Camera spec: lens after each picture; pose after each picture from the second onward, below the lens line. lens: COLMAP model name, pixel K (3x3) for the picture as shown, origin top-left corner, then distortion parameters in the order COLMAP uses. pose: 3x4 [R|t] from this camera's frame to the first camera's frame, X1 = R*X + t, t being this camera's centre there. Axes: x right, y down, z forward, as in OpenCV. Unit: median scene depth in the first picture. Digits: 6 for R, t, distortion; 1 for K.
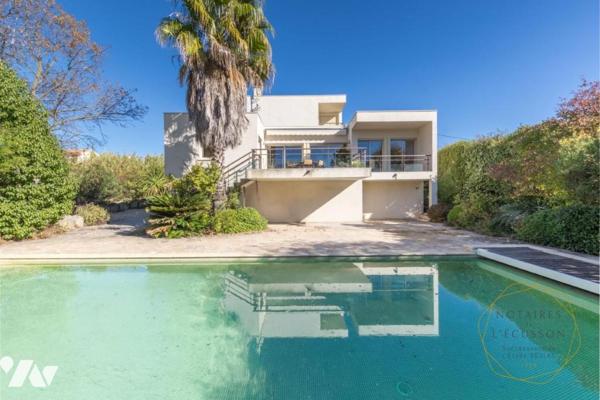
lens RADIAL K [[259.7, 0, 300.0], [0, 259.7, 200.0], [0, 0, 1]] dist [0.003097, 0.000084]
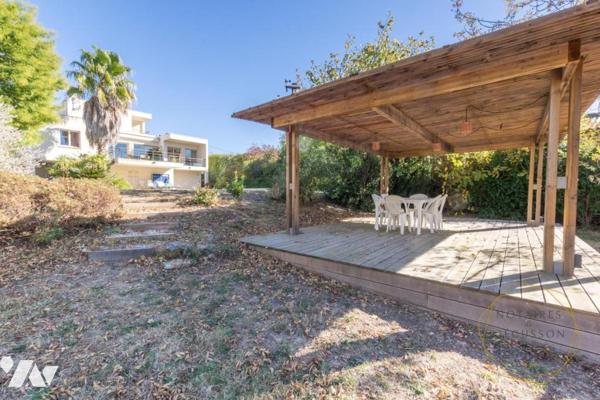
lens RADIAL K [[259.7, 0, 300.0], [0, 259.7, 200.0], [0, 0, 1]] dist [0.003097, 0.000084]
pose [[0.630250, -0.016317, 0.776220, -0.645717], [0.003165, 0.999825, 0.018448, 0.118279], [-0.776386, -0.009170, 0.630192, -0.922678]]
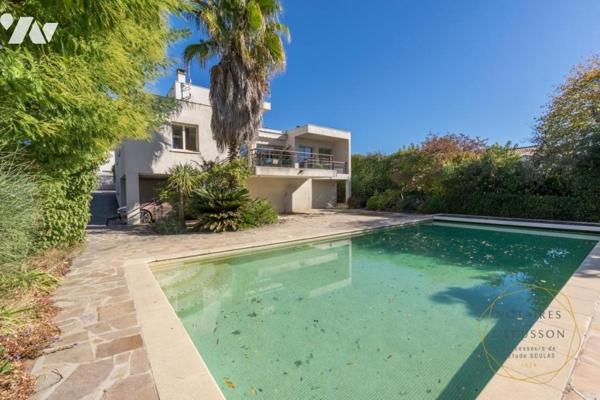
lens RADIAL K [[259.7, 0, 300.0], [0, 259.7, 200.0], [0, 0, 1]] dist [0.003097, 0.000084]
pose [[0.794797, -0.020521, 0.606529, -0.555616], [0.014160, 0.999783, 0.015271, 0.007142], [-0.606710, -0.003549, 0.794915, 0.018341]]
